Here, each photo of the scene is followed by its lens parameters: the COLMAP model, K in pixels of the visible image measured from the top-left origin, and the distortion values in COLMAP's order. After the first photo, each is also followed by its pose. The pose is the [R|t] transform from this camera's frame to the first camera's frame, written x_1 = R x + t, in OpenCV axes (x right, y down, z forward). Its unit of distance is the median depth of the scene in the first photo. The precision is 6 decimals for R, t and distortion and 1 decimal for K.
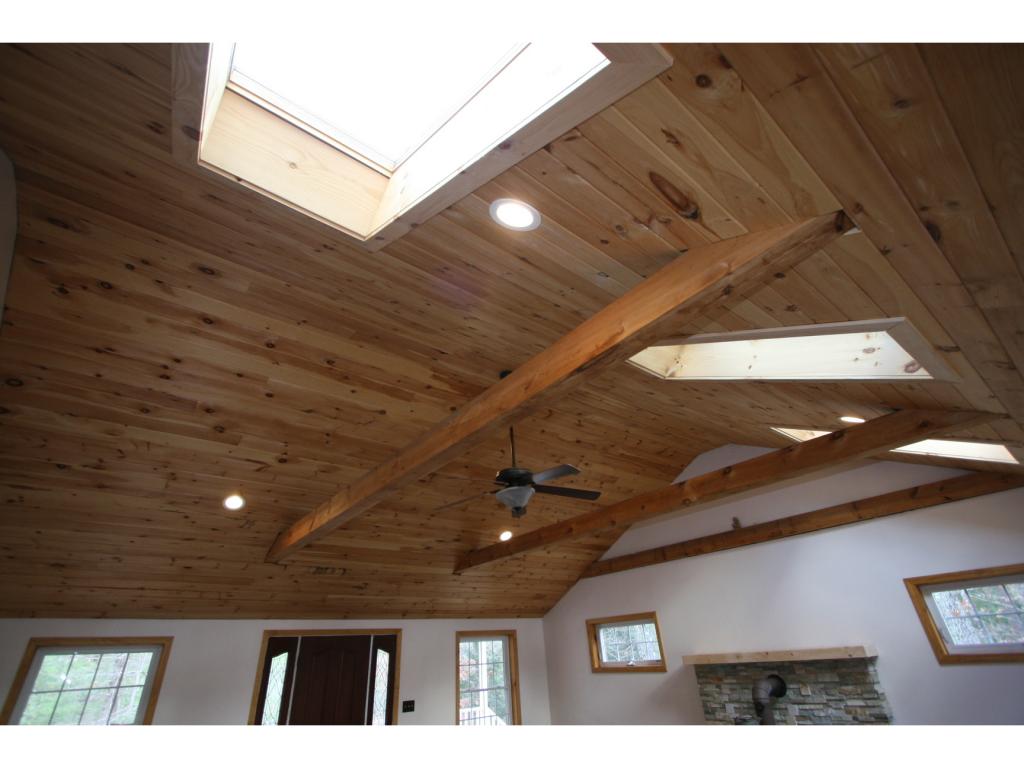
lens RADIAL K [[476.2, 0, 509.2], [0, 476.2, 380.2], [0, 0, 1]] dist [-0.012860, 0.000227]
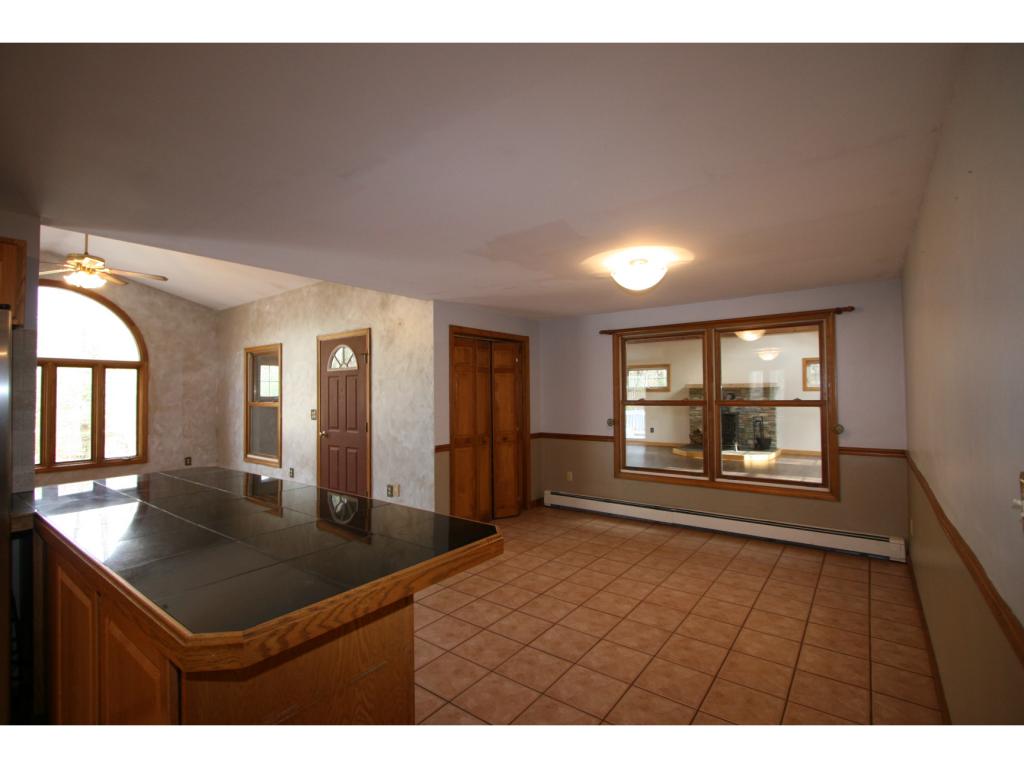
lens RADIAL K [[476.2, 0, 509.2], [0, 476.2, 380.2], [0, 0, 1]] dist [-0.012860, 0.000227]
pose [[0.968208, 0.051212, 0.244850, -0.954180], [-0.161525, 0.875396, 0.455622, -0.261952], [-0.191008, -0.480685, 0.855837, -0.649579]]
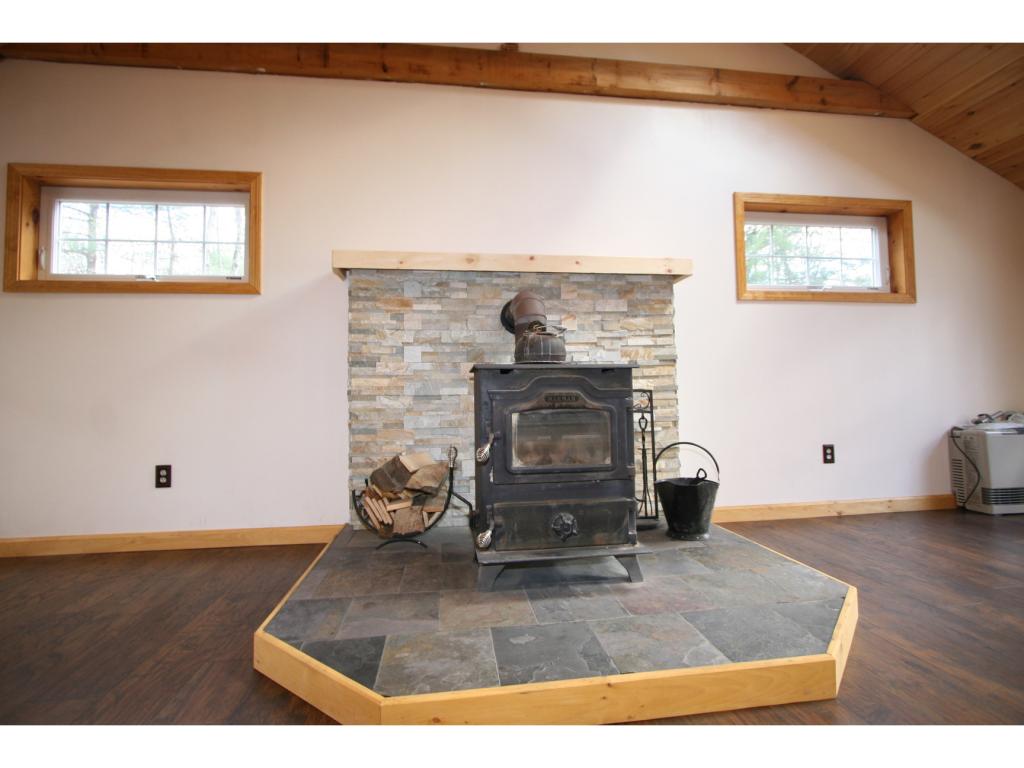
lens RADIAL K [[476.2, 0, 509.2], [0, 476.2, 380.2], [0, 0, 1]] dist [-0.012860, 0.000227]
pose [[0.514882, 0.083578, 0.853177, 0.098391], [-0.442570, 0.878267, 0.181050, 0.591608], [-0.734185, -0.470810, 0.489193, 0.677724]]
